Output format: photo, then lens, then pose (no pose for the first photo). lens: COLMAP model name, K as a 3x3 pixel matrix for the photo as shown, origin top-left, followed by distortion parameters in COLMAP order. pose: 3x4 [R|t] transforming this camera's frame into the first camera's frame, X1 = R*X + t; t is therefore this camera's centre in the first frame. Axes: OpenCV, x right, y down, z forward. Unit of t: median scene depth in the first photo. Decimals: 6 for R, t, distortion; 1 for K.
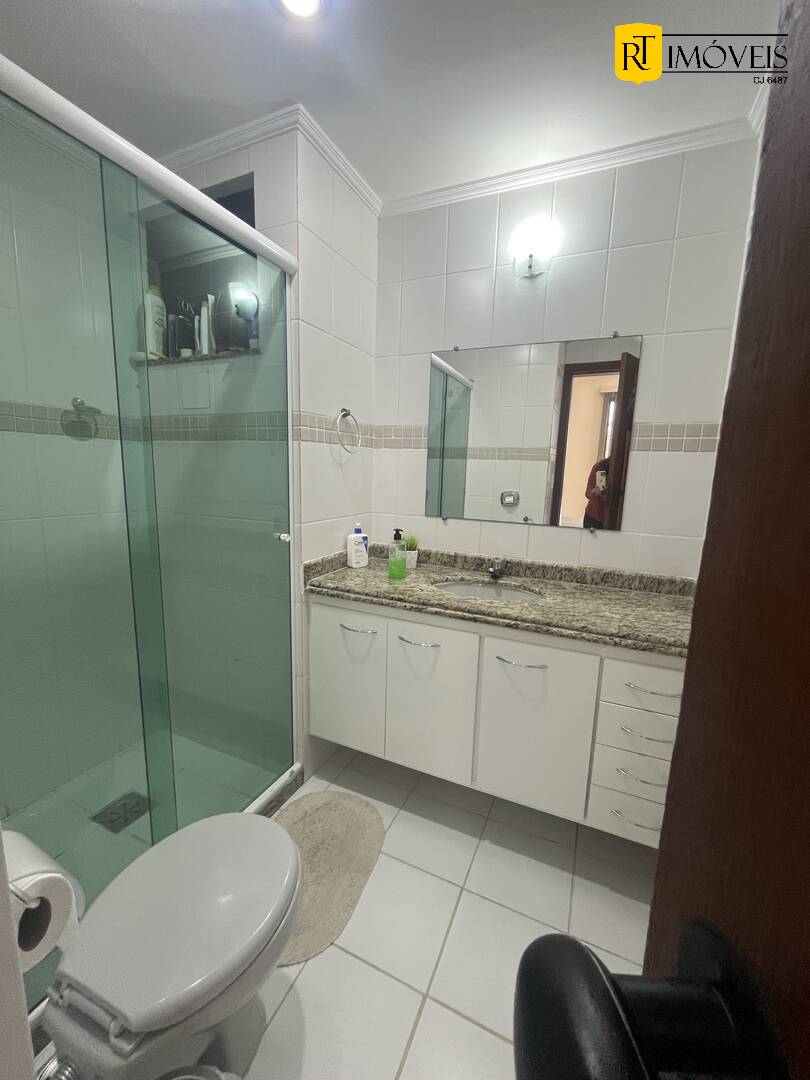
lens RADIAL K [[435.2, 0, 405.0], [0, 435.2, 540.0], [0, 0, 1]] dist [0.001585, -0.000421]
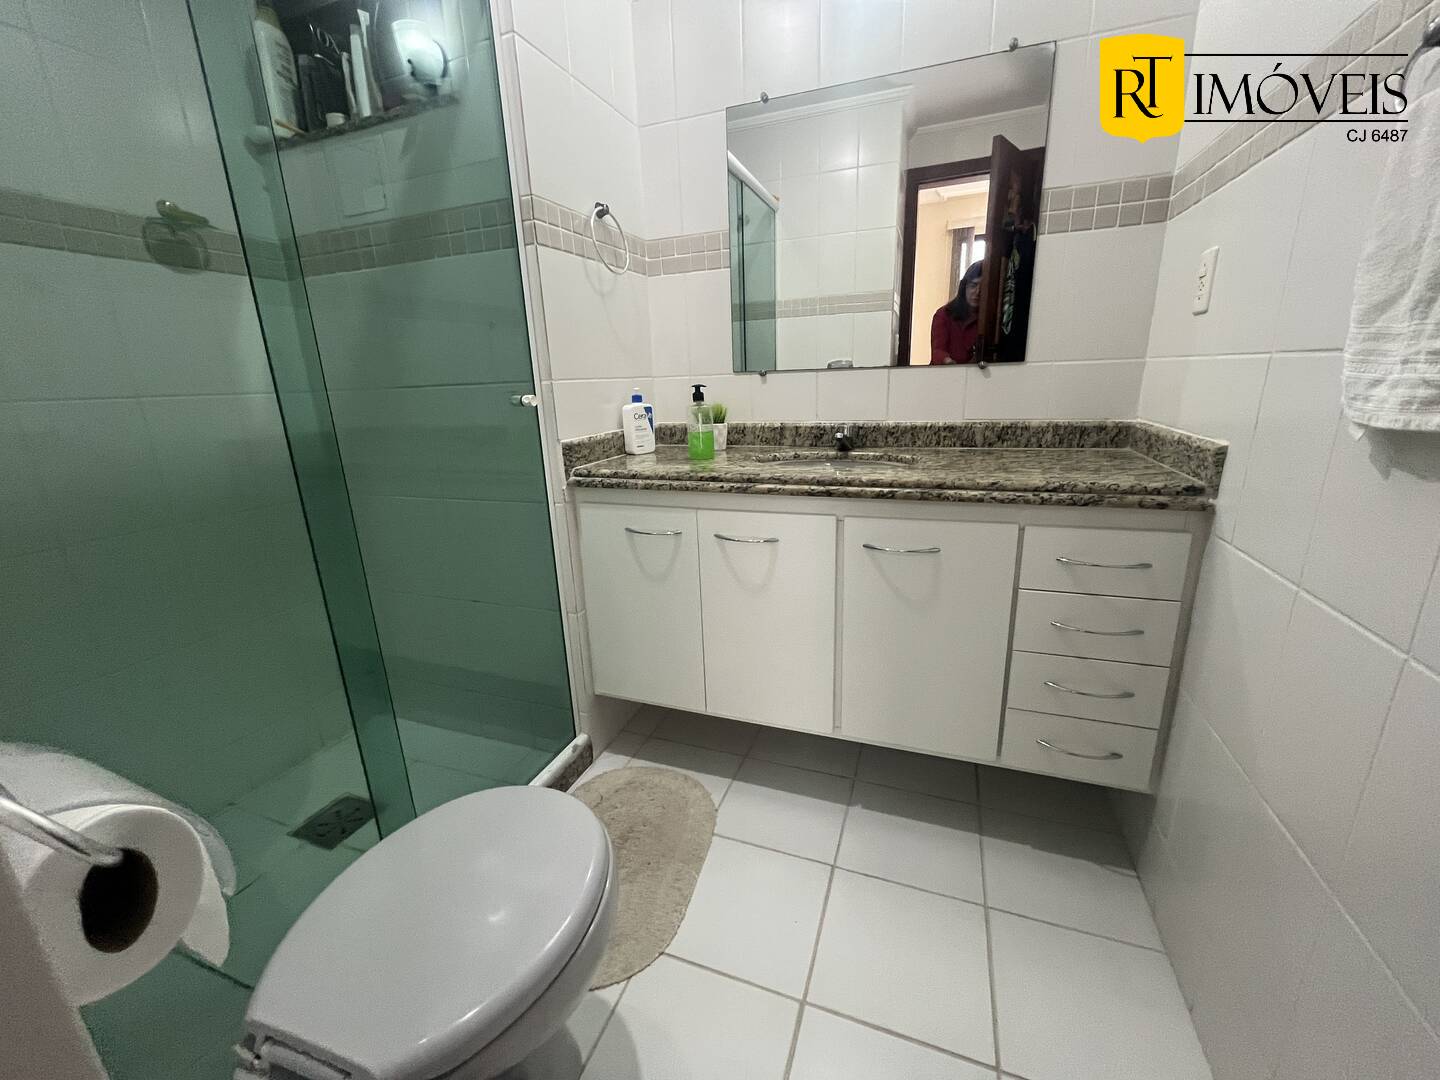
lens RADIAL K [[580.2, 0, 715.1], [0, 580.2, 535.6], [0, 0, 1]] dist [0.001585, -0.000421]
pose [[0.995874, -0.080532, 0.041823, -0.047488], [0.075820, 0.991671, 0.104112, 0.117733], [-0.049859, -0.100512, 0.993686, 0.093041]]
